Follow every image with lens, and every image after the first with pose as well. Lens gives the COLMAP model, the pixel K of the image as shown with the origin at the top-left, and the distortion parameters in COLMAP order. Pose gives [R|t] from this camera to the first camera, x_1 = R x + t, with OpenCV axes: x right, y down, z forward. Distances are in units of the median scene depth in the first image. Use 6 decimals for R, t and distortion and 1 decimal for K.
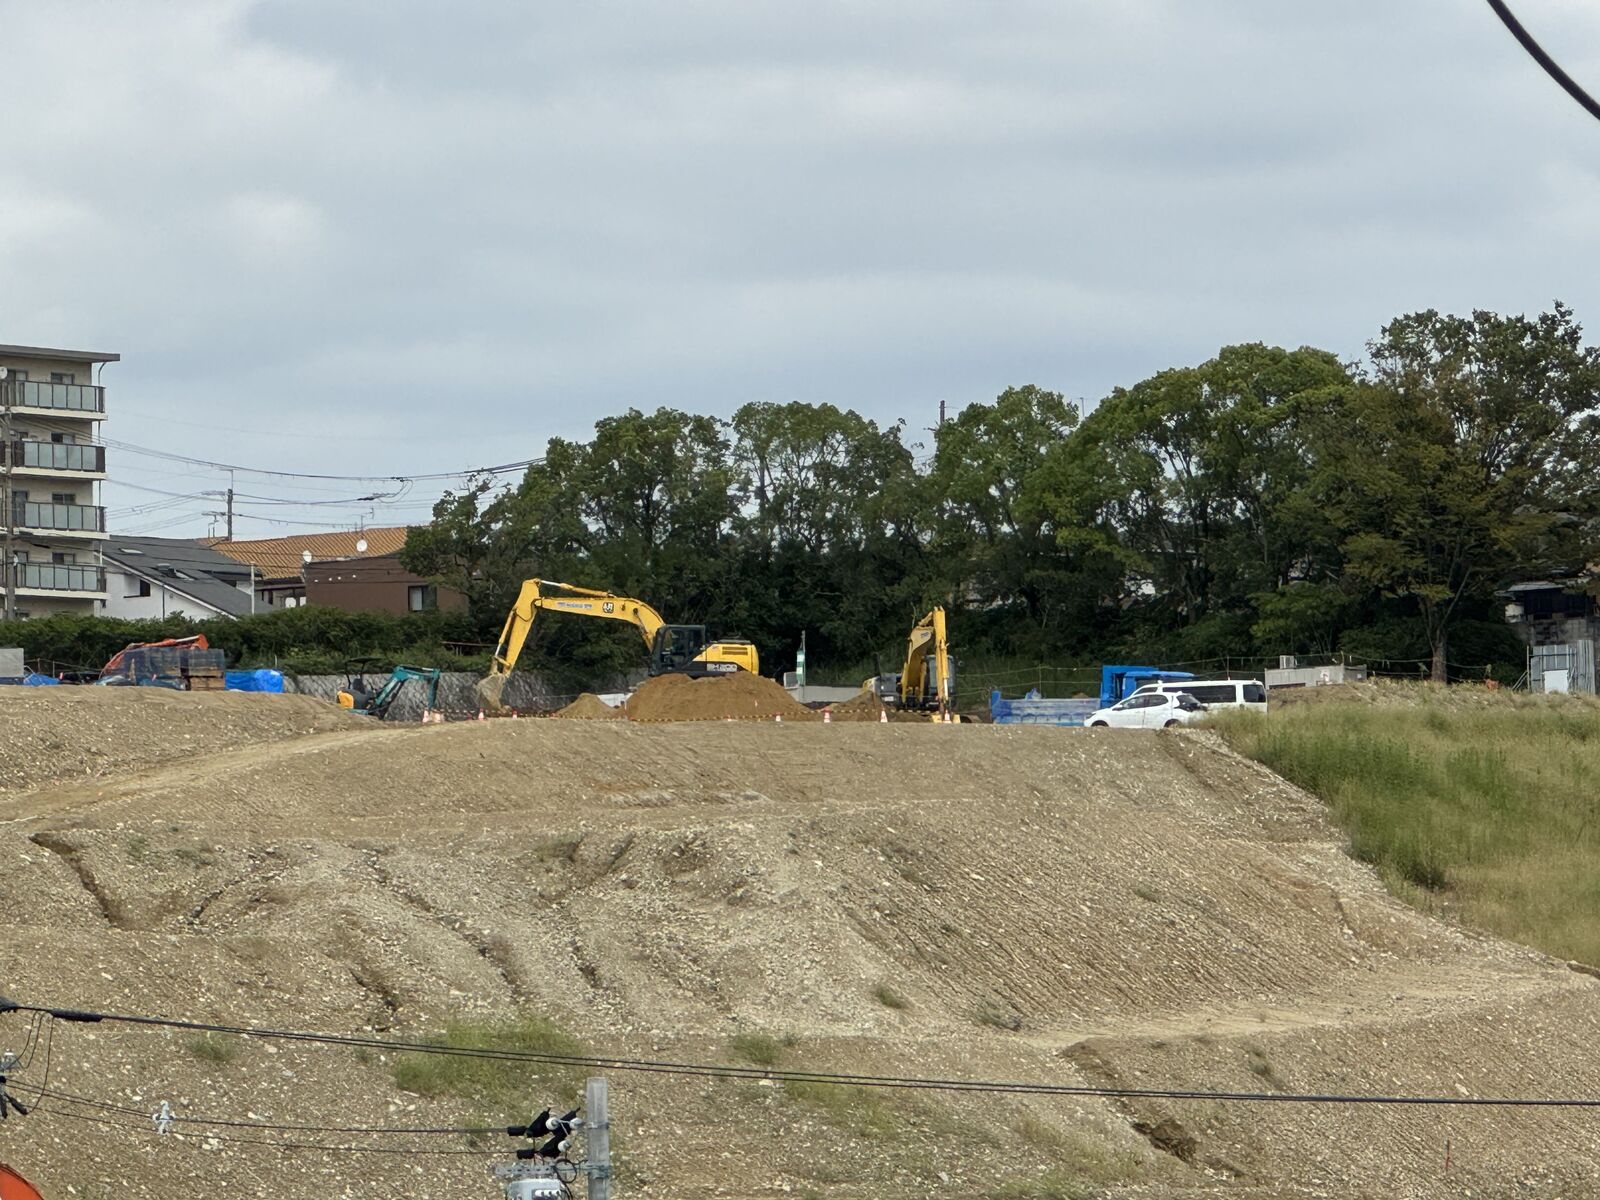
lens RADIAL K [[8914.8, 0, 800.0], [0, 8914.8, 600.0], [0, 0, 1]] dist [-0.817655, 24.404911]
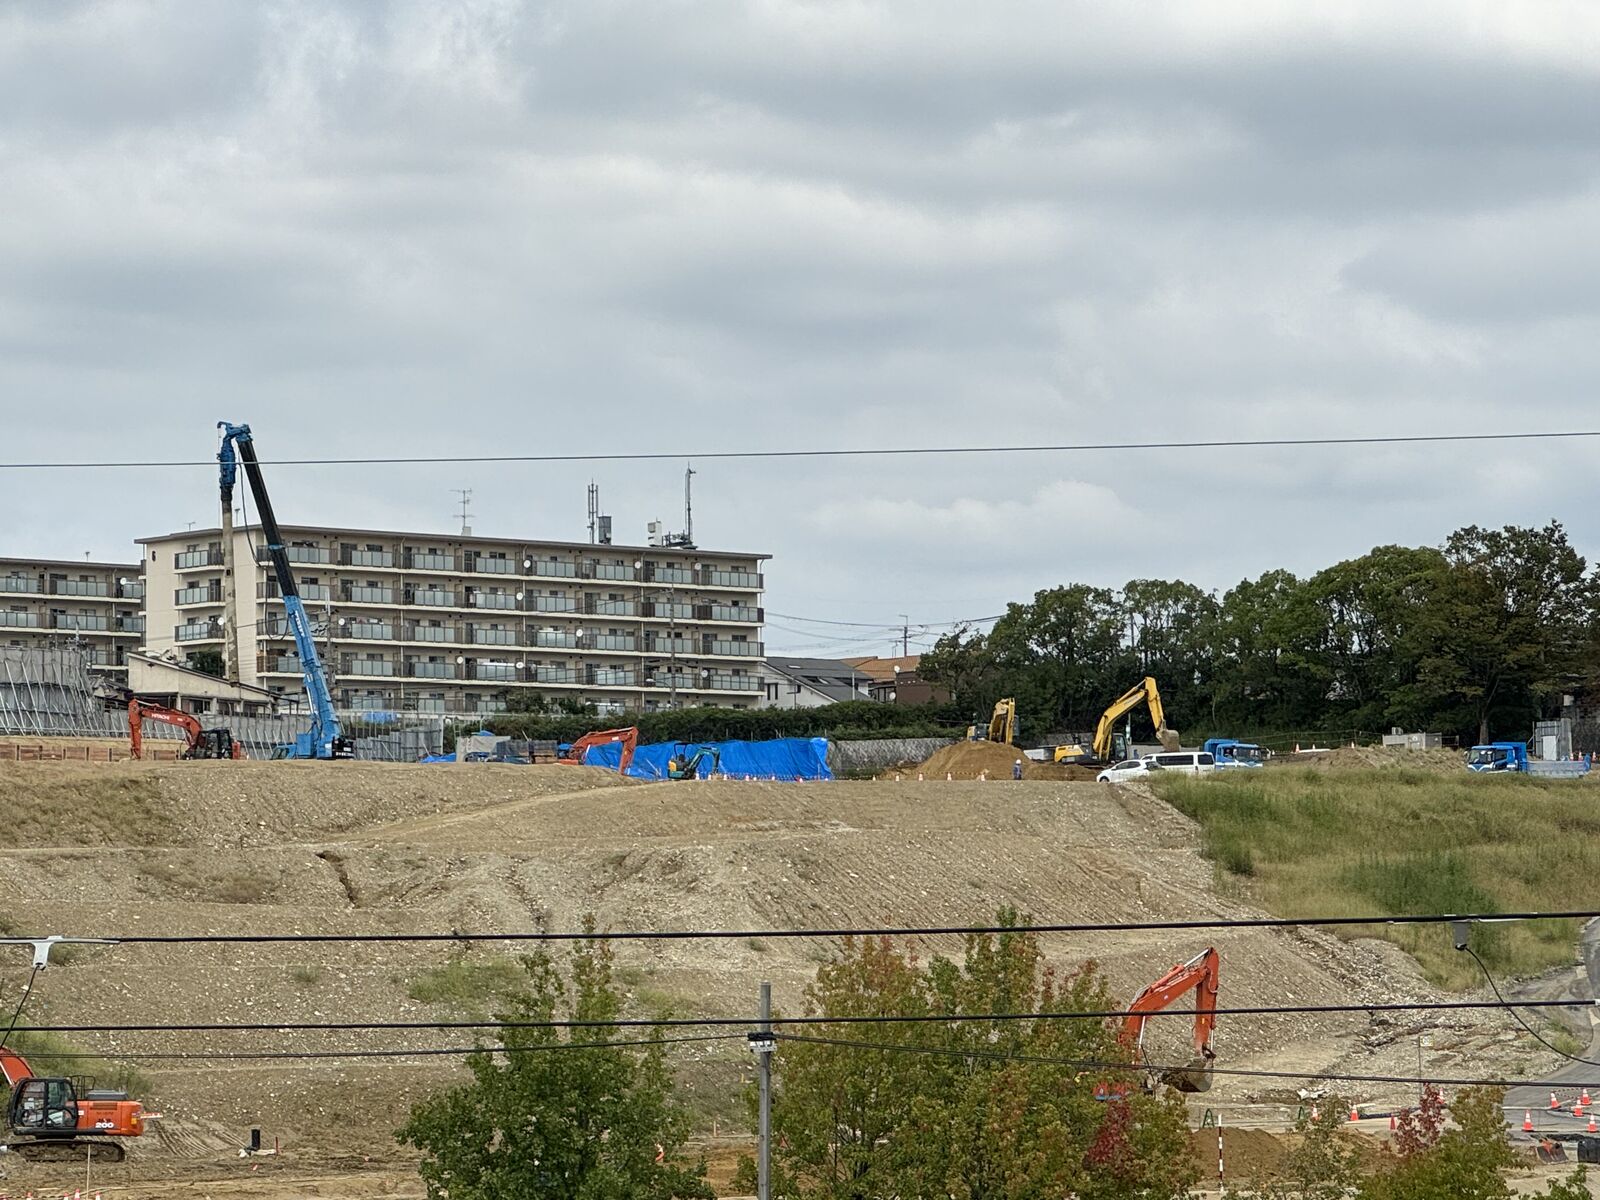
lens RADIAL K [[5262.1, 0, 800.0], [0, 5262.1, 600.0], [0, 0, 1]] dist [-0.576749, 16.742791]
pose [[0.985763, -0.007338, -0.167979, 0.151342], [0.005296, 0.999907, -0.012601, -0.008513], [0.168056, 0.011532, 0.985710, -0.025039]]
